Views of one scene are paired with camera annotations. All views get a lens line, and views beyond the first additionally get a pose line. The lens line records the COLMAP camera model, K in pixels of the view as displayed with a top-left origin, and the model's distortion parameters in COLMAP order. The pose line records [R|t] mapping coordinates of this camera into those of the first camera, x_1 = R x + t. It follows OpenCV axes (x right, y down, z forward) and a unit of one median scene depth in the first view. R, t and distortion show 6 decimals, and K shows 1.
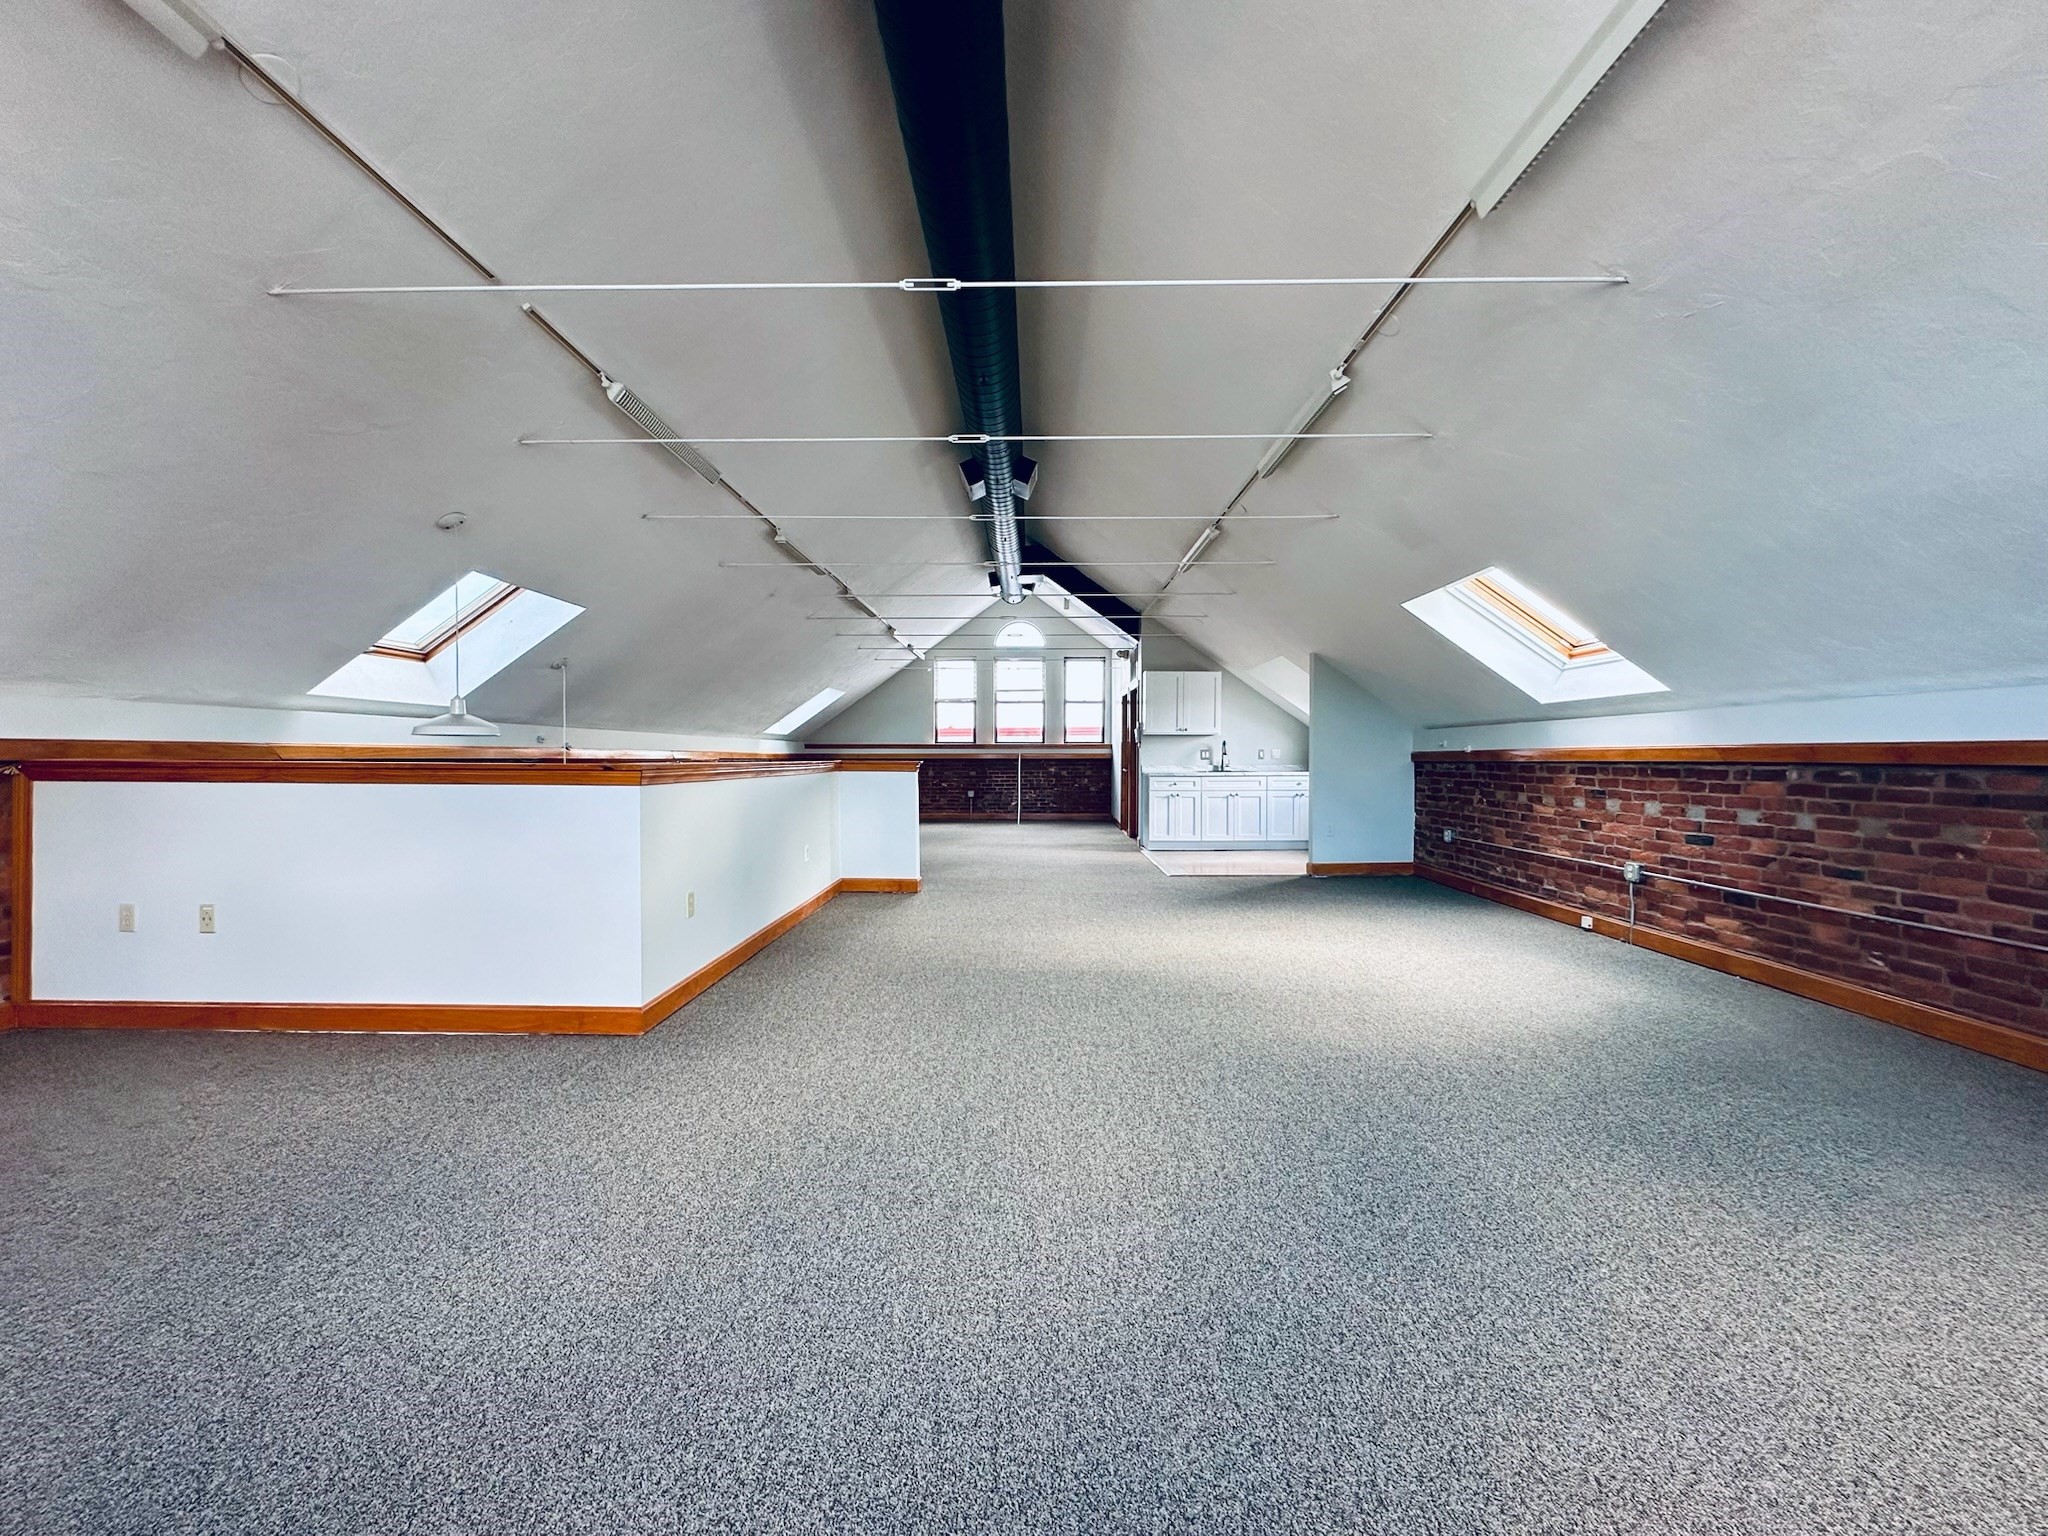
lens RADIAL K [[821.5, 0, 1015.5], [0, 821.5, 767.3], [0, 0, 1]] dist [-0.005847, 0.000877]
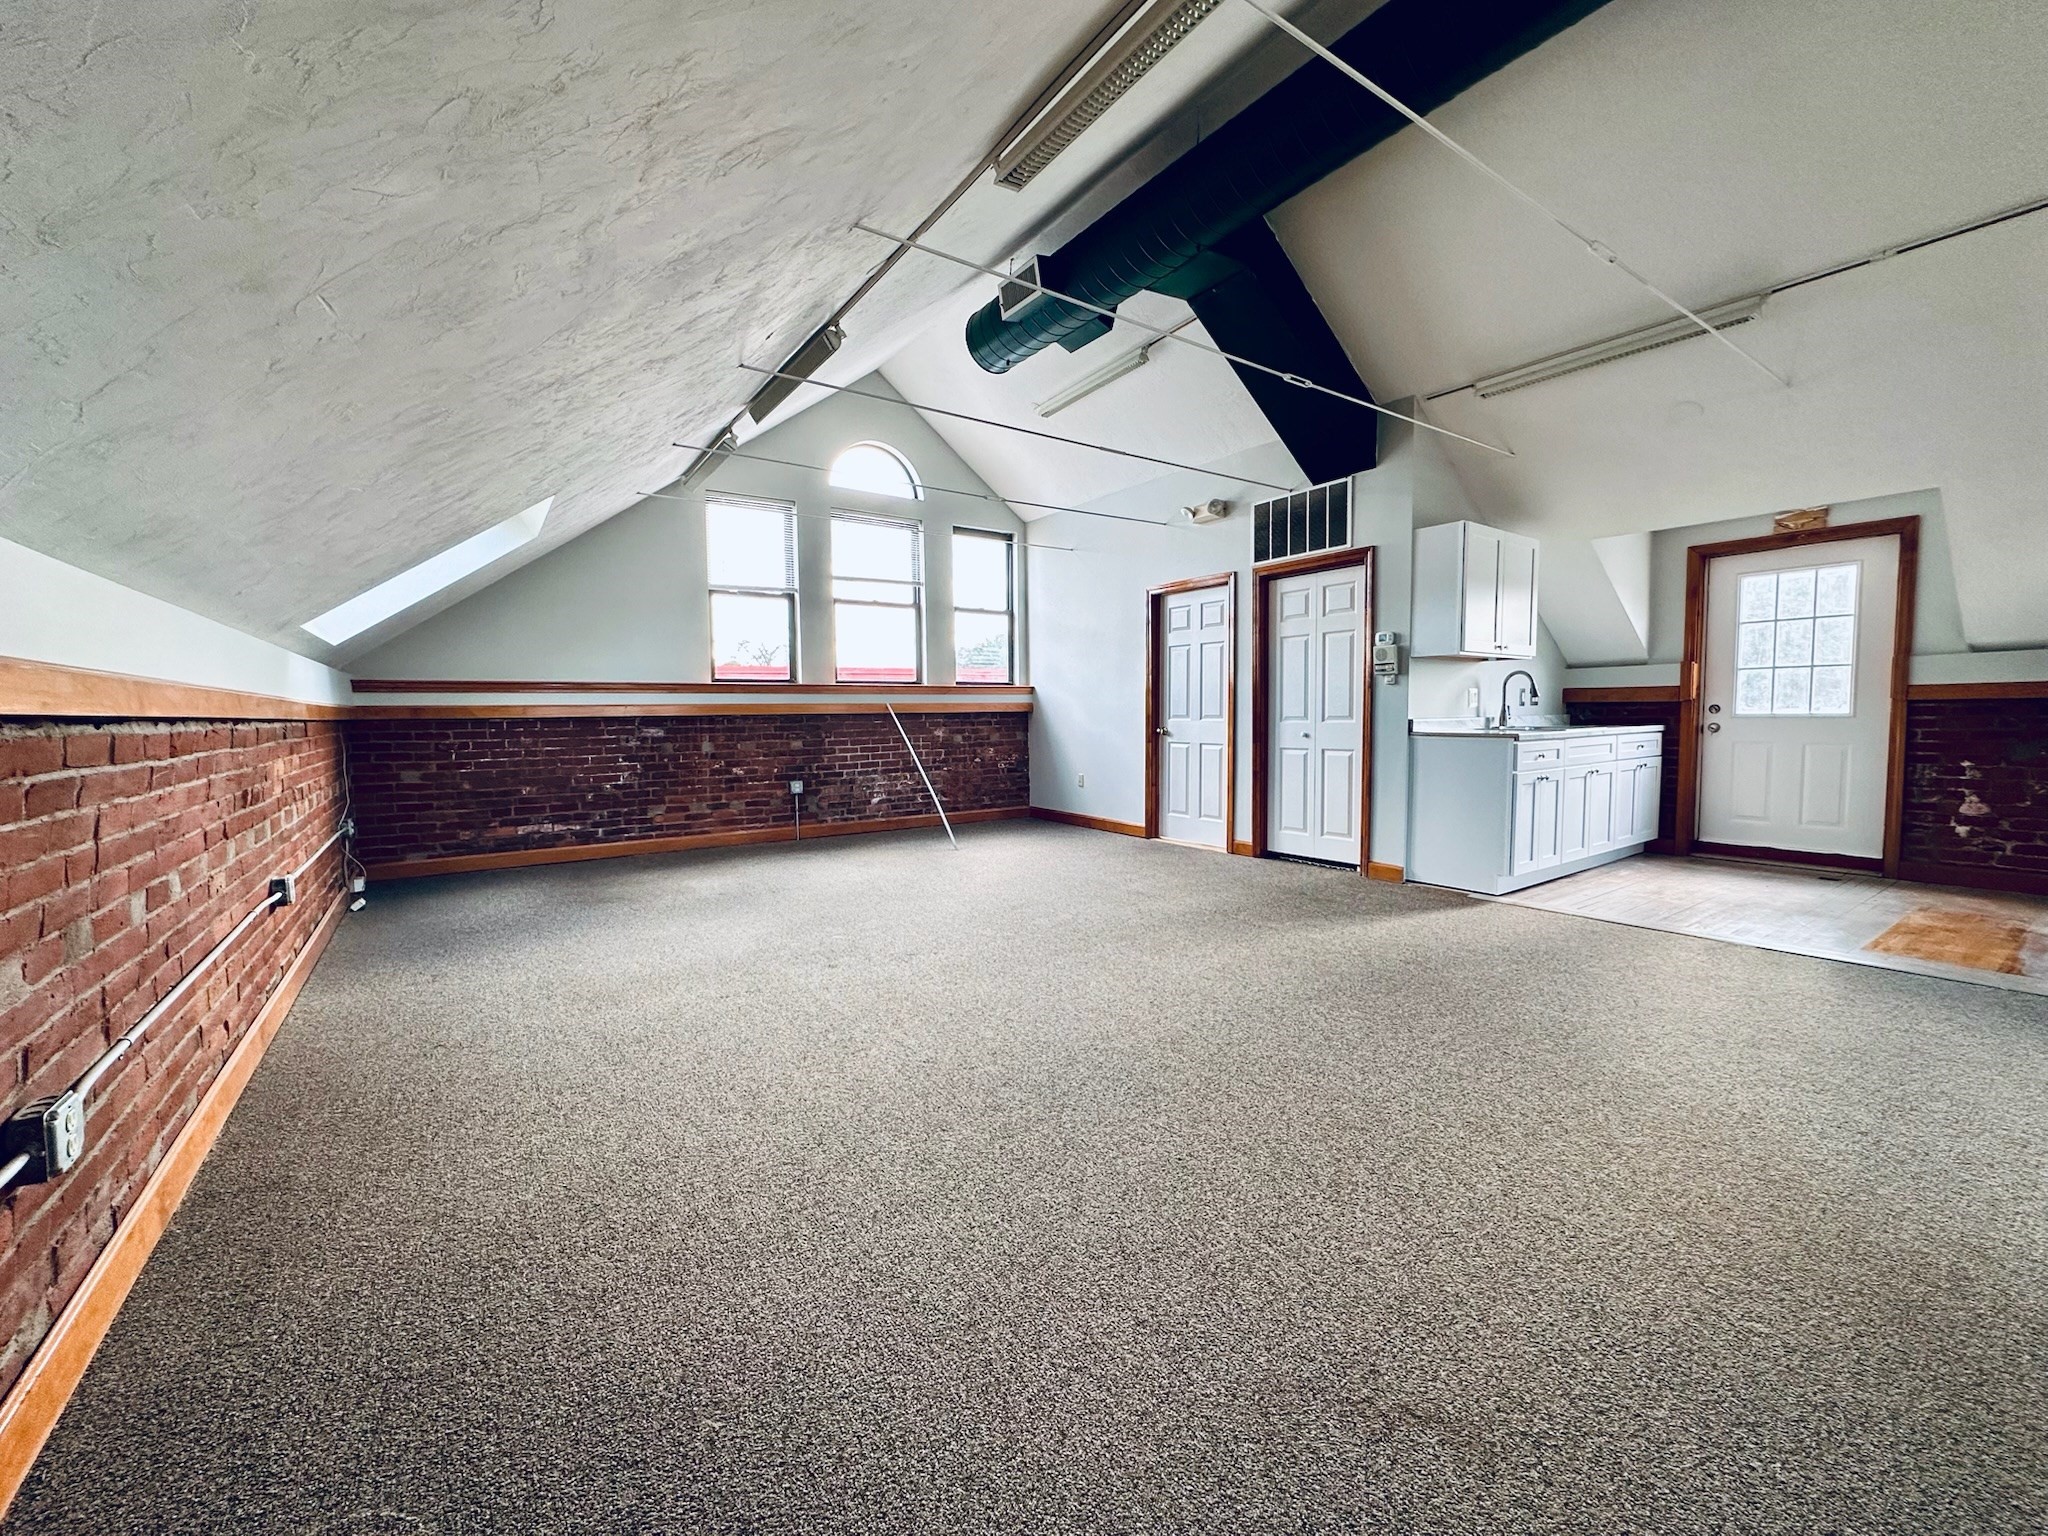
lens RADIAL K [[821.5, 0, 1031.9], [0, 821.5, 747.5], [0, 0, 1]] dist [-0.005847, 0.000877]
pose [[0.807950, -0.033798, 0.588281, -0.500316], [0.017043, 0.999276, 0.034004, -0.010592], [-0.589005, -0.017447, 0.807941, 1.189151]]
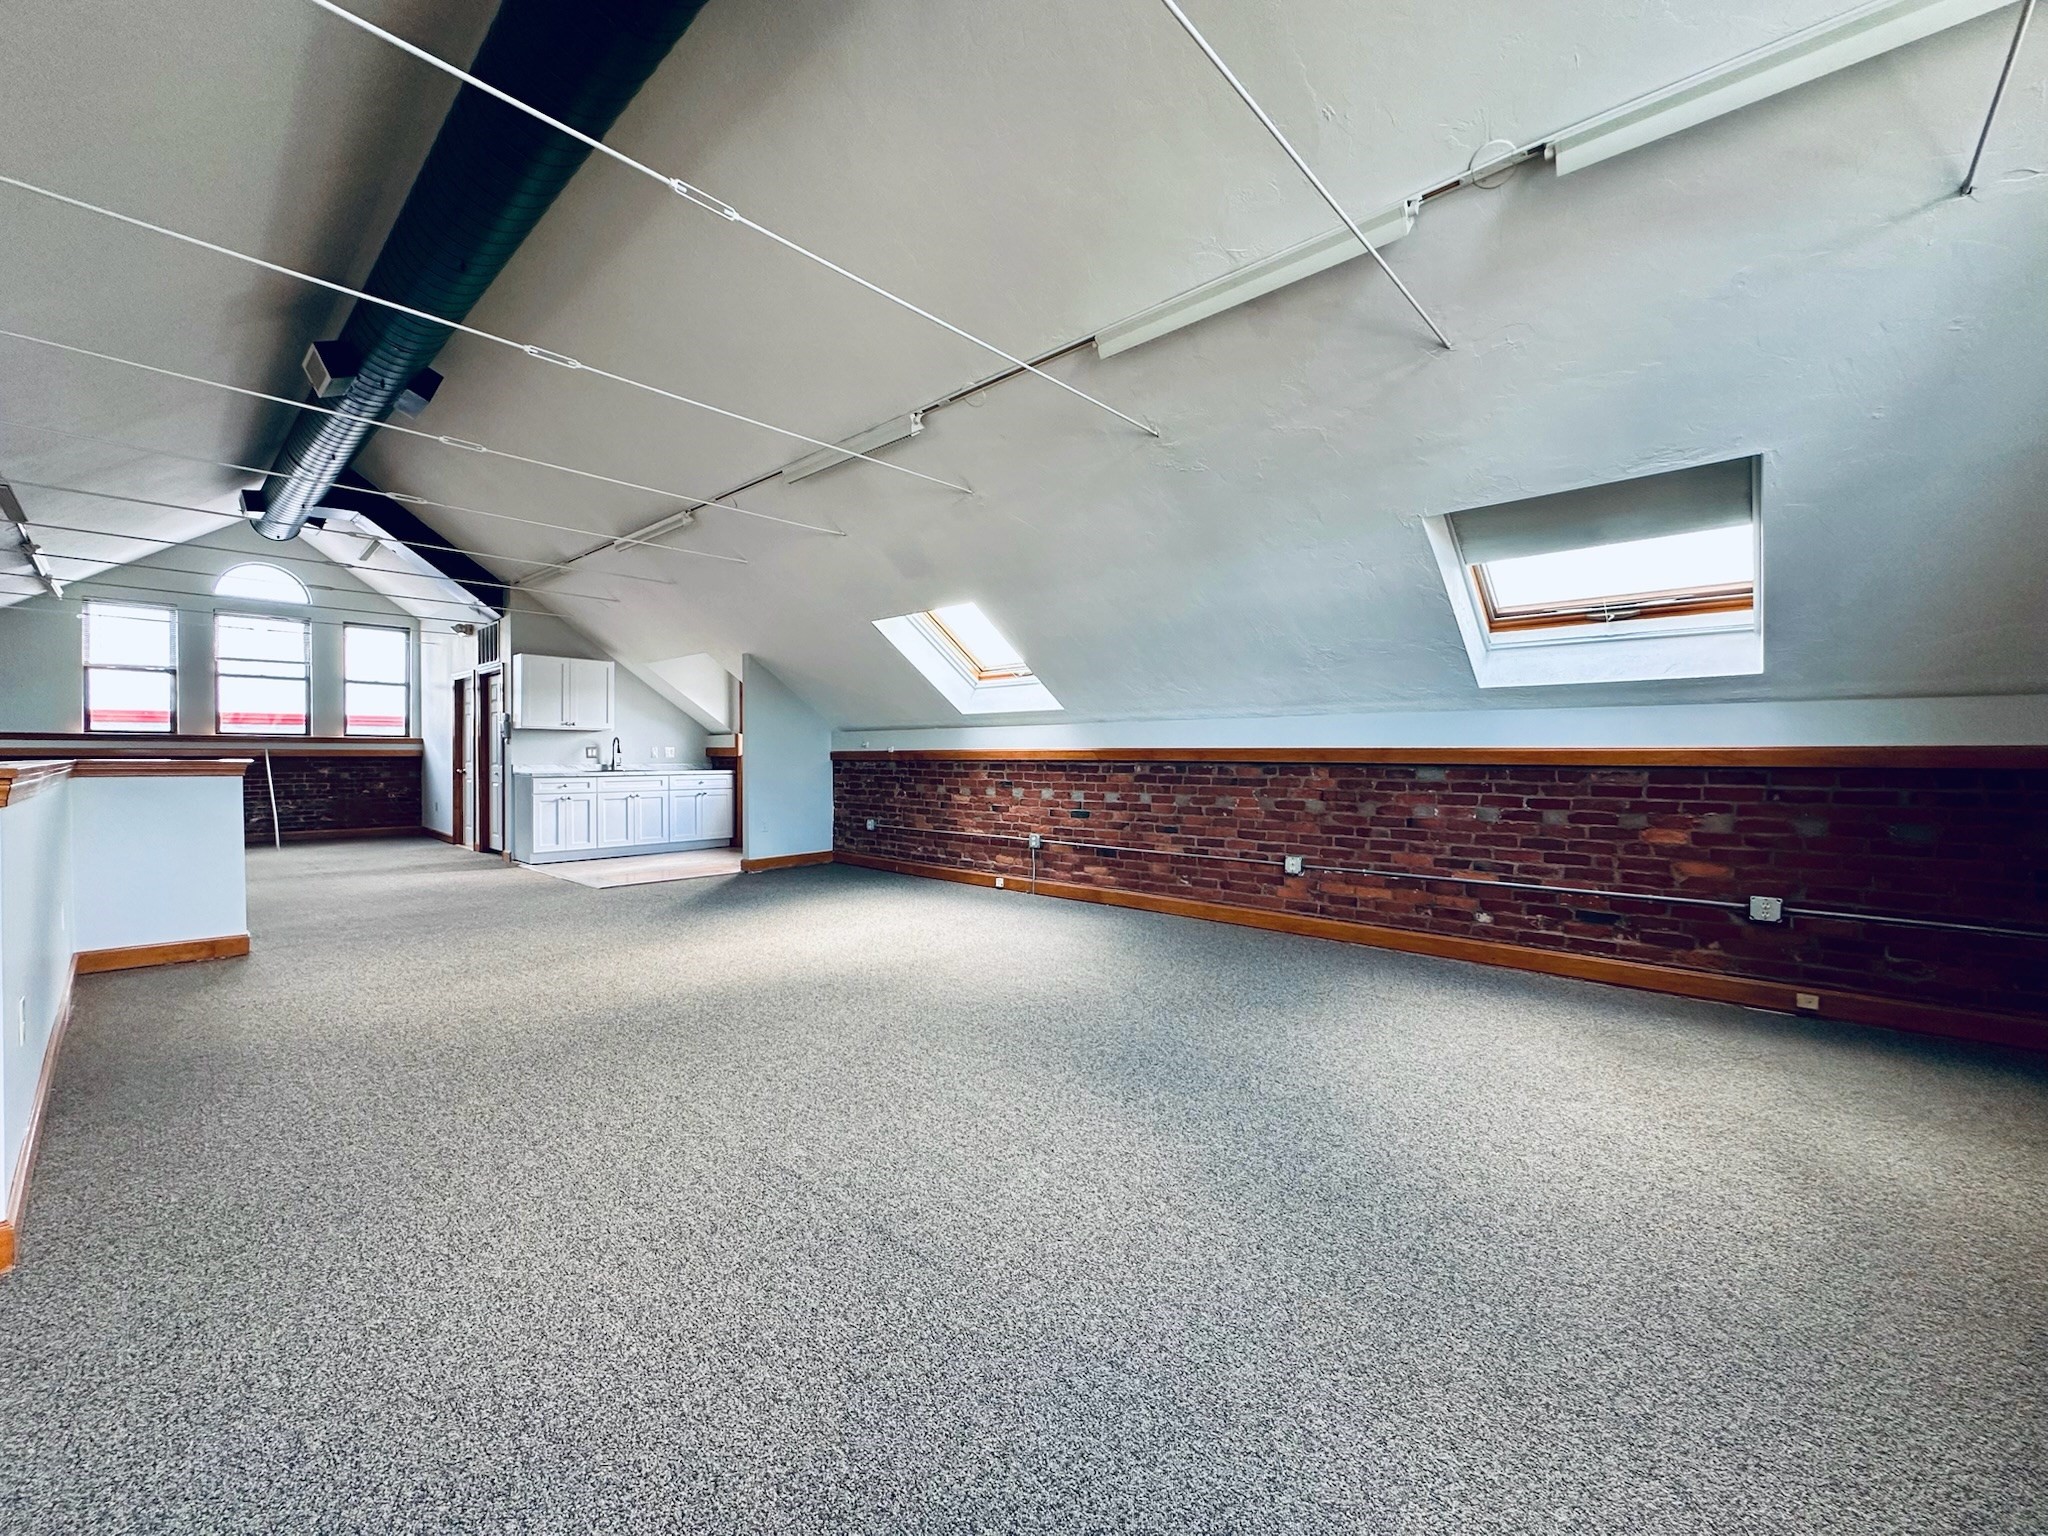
lens RADIAL K [[821.5, 0, 1033.6], [0, 821.5, 765.2], [0, 0, 1]] dist [-0.005847, 0.000877]
pose [[0.661467, -0.005371, 0.749955, -0.192659], [0.005940, 0.999981, 0.001922, -0.000563], [-0.749951, 0.003183, 0.661486, 0.068144]]
